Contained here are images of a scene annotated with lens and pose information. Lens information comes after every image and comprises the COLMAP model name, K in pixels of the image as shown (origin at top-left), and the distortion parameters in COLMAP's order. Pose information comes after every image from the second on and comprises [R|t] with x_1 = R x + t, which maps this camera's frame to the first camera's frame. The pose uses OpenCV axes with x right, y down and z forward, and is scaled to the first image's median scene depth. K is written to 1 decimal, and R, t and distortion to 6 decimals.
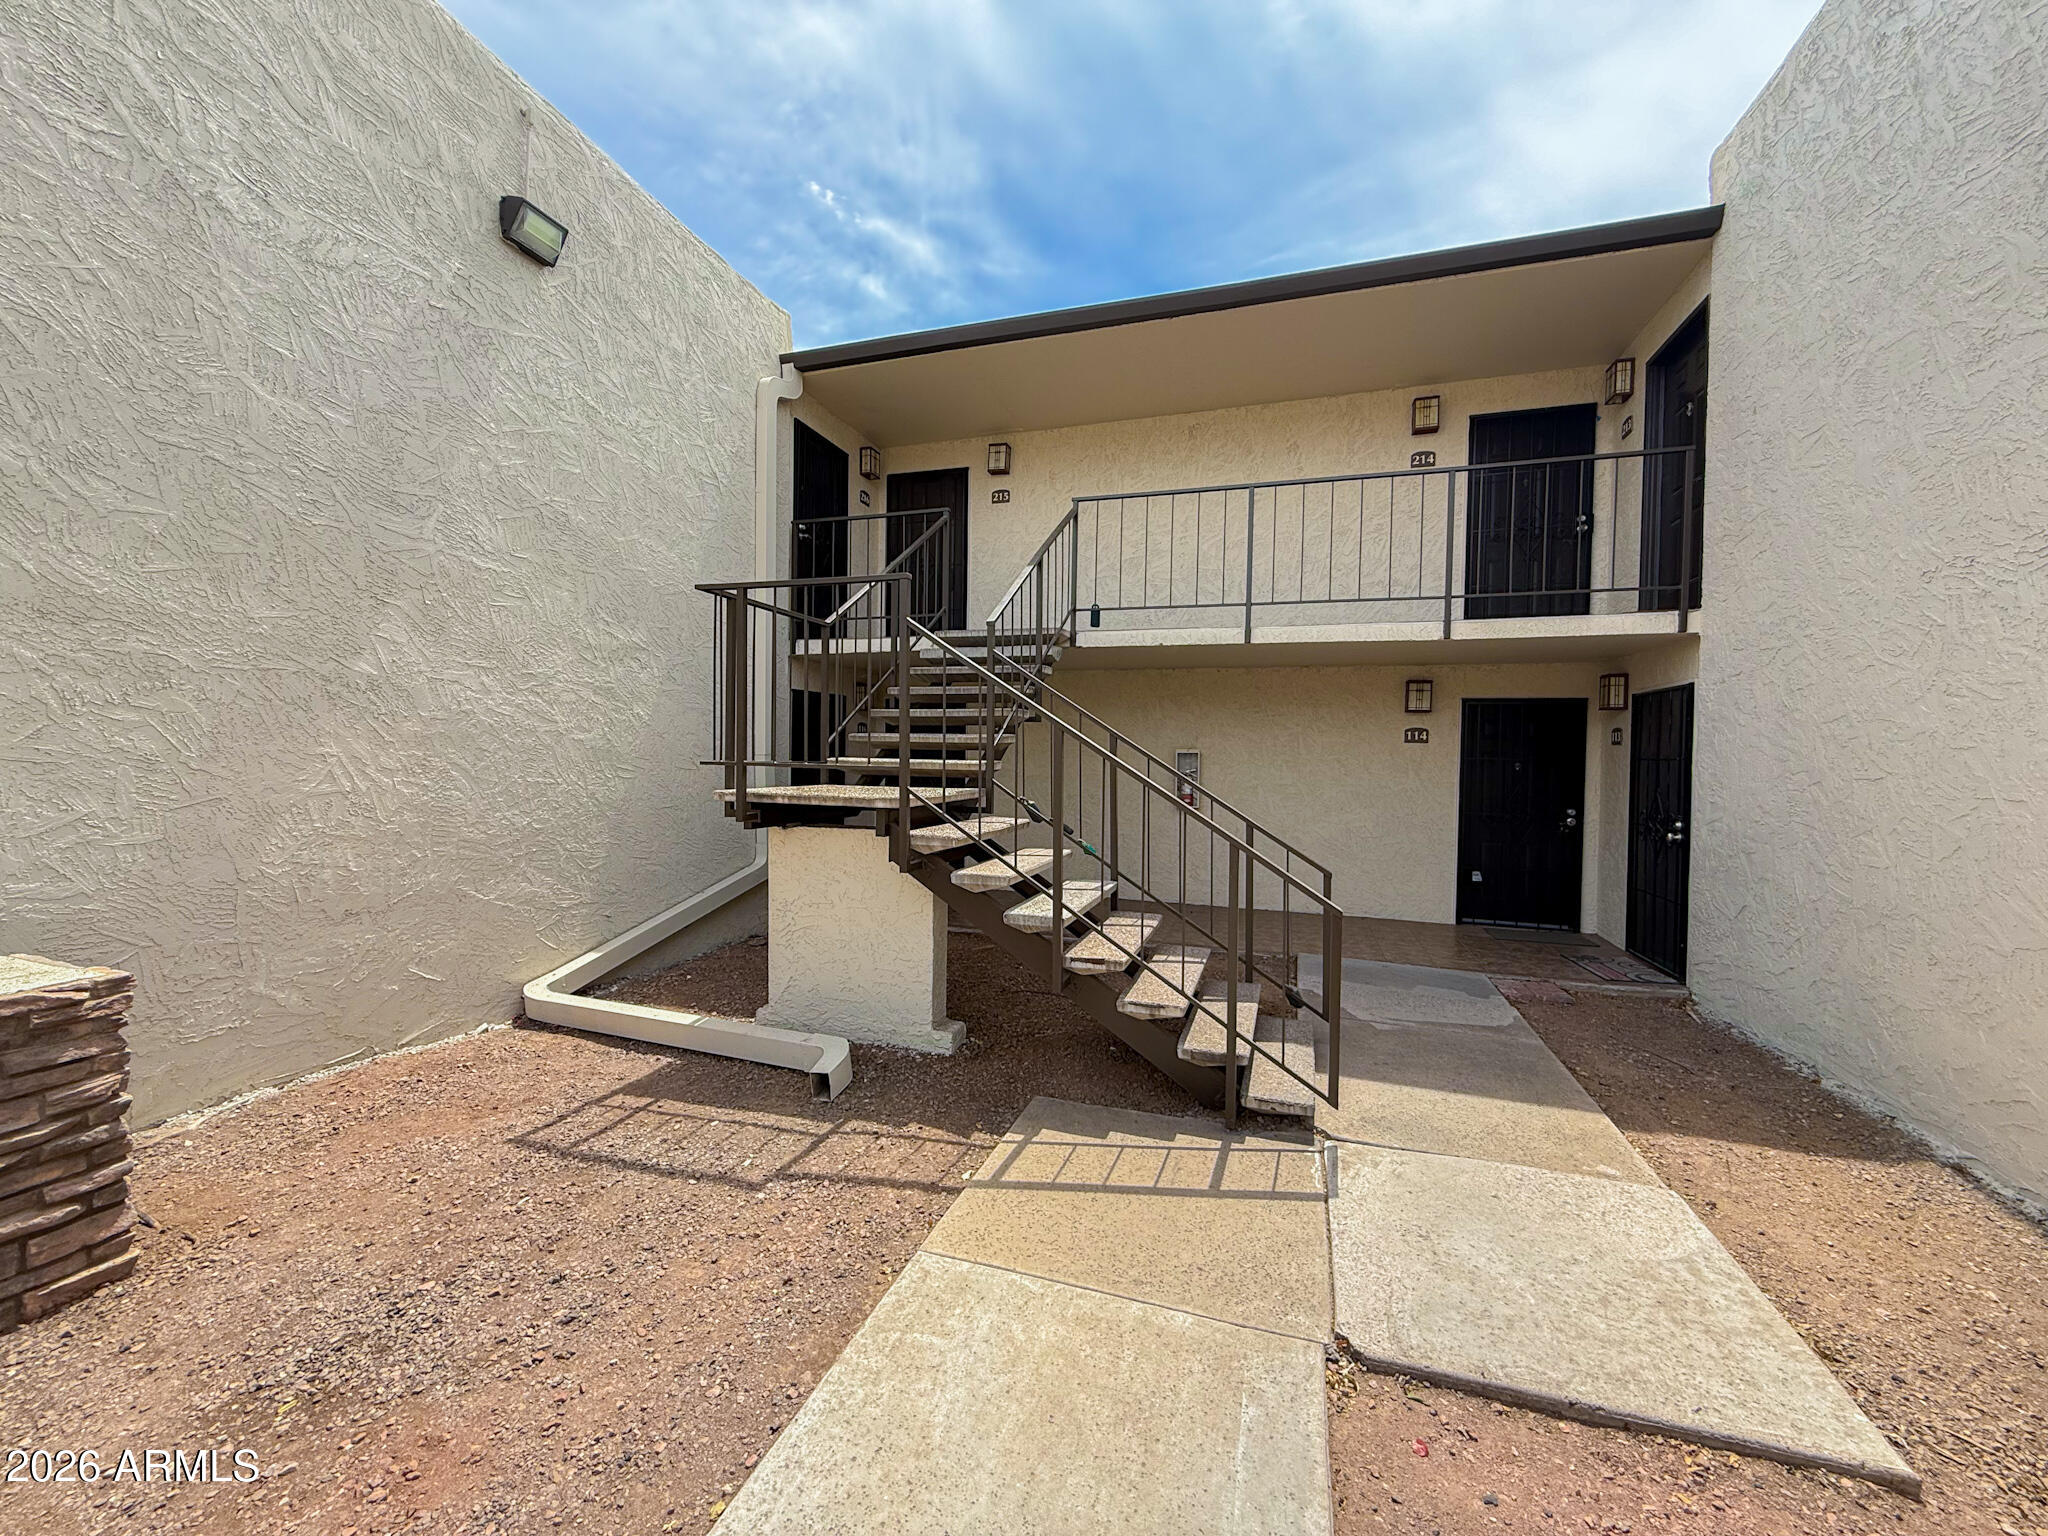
lens RADIAL K [[813.0, 0, 1024.0], [0, 813.0, 768.0], [0, 0, 1]] dist [-0.001615, -0.000239]
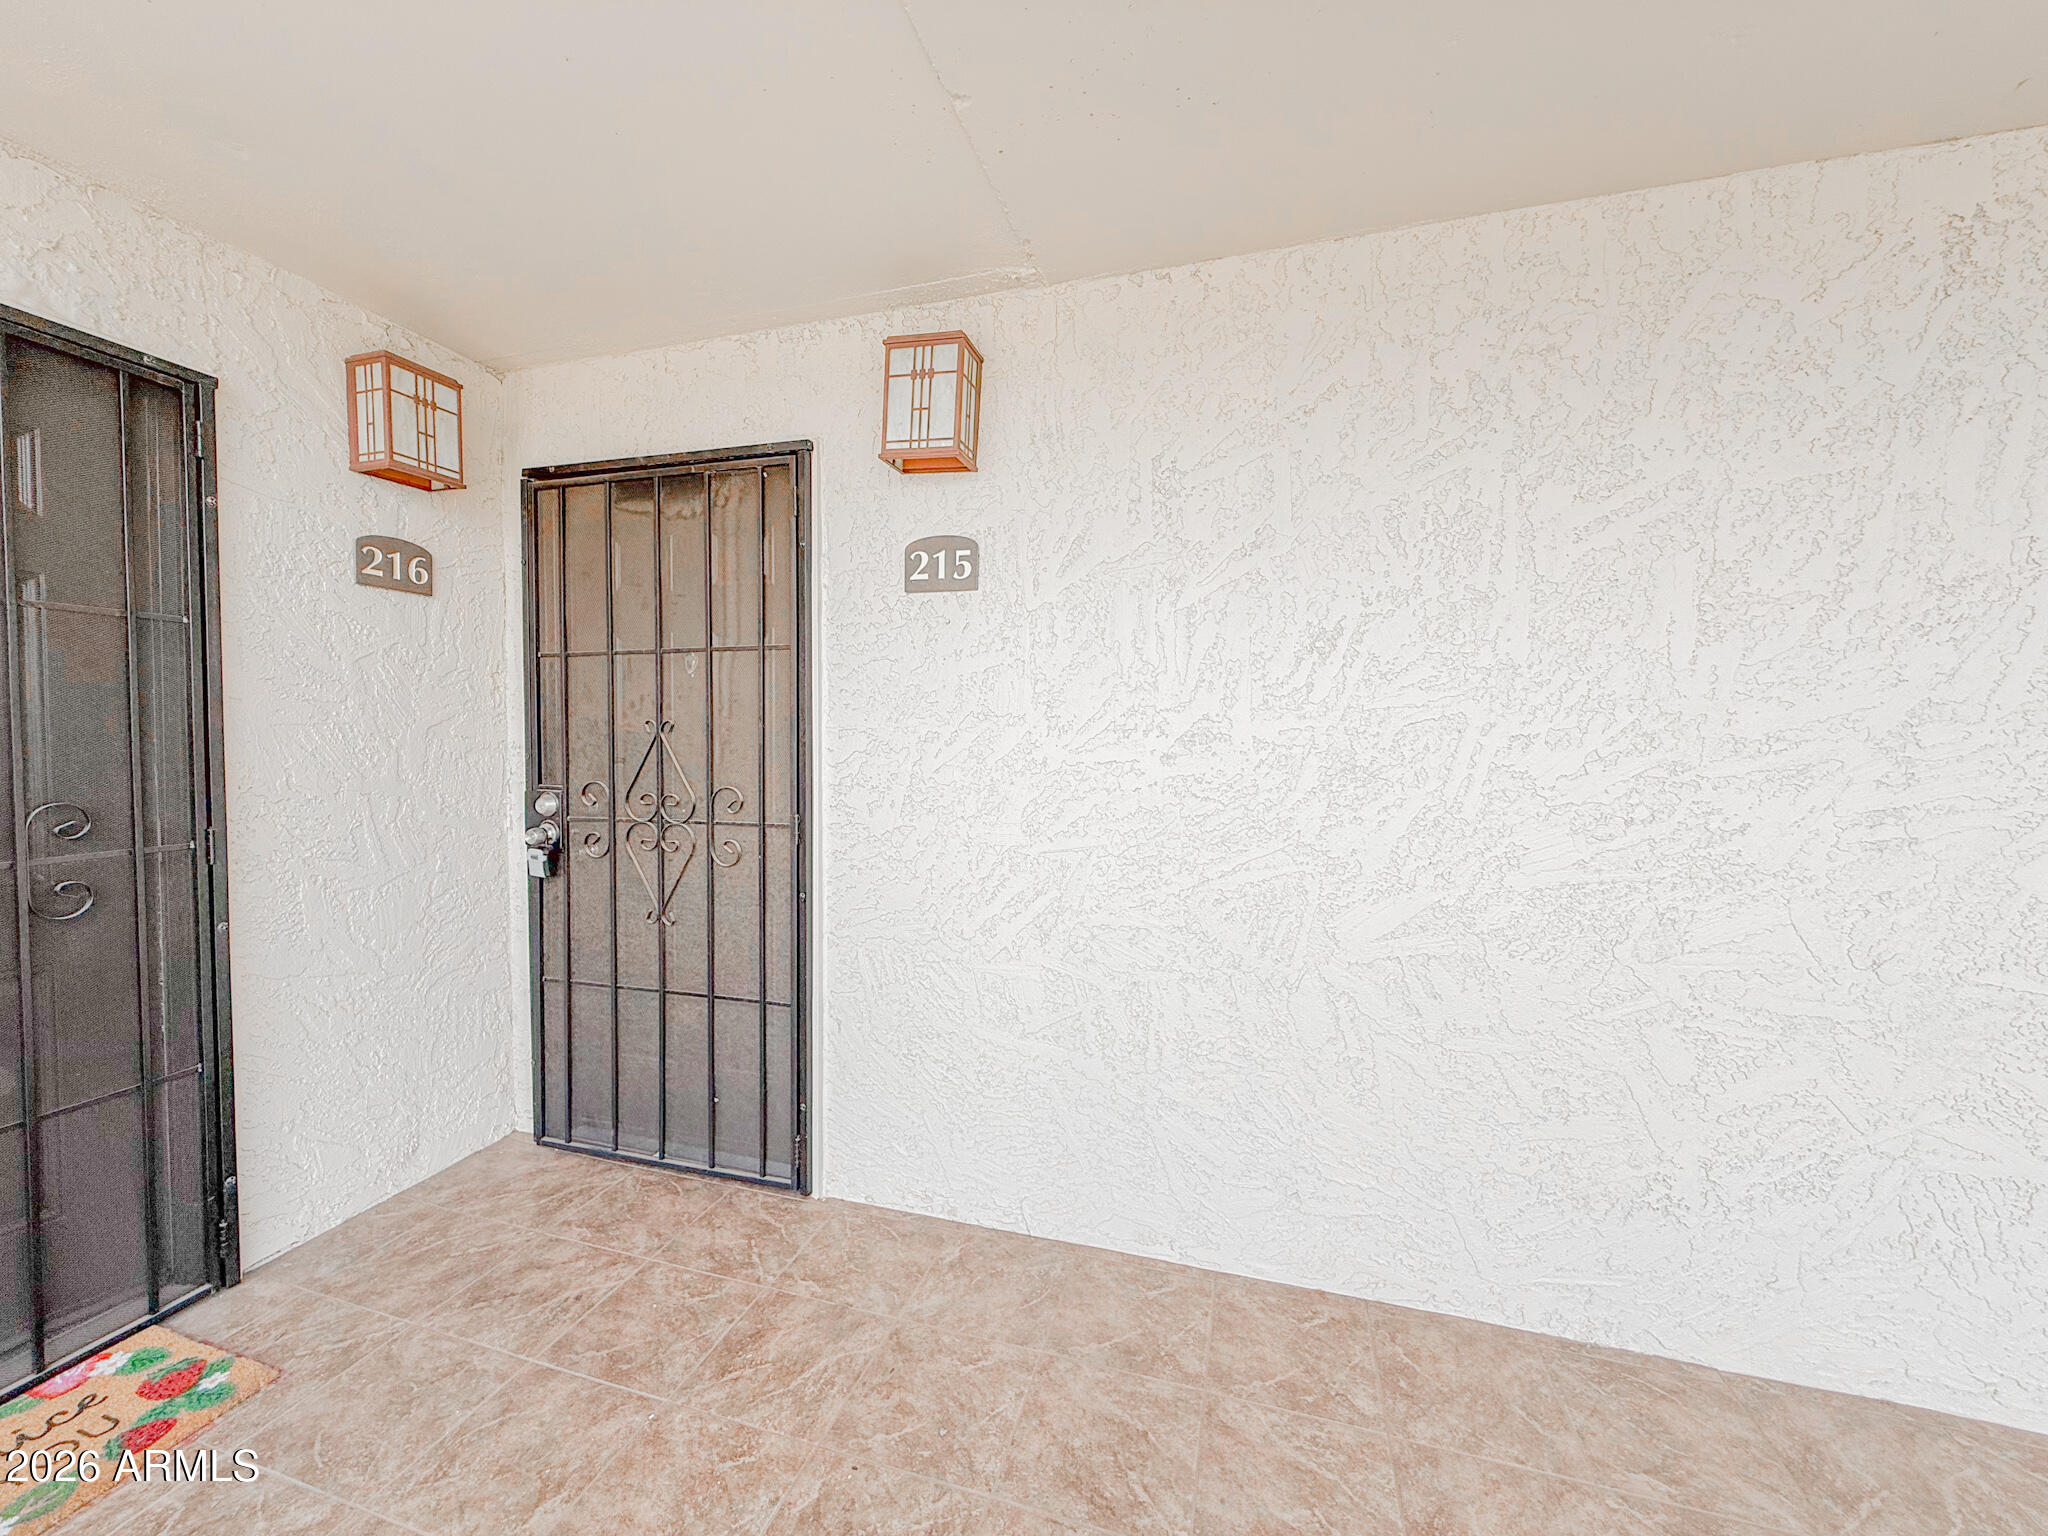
lens RADIAL K [[813.0, 0, 1024.0], [0, 813.0, 768.0], [0, 0, 1]] dist [-0.001615, -0.000239]
pose [[0.999592, -0.010544, 0.026553, -0.011105], [0.009882, 0.999640, 0.024943, -0.281169], [-0.026806, -0.024671, 0.999336, 0.762779]]
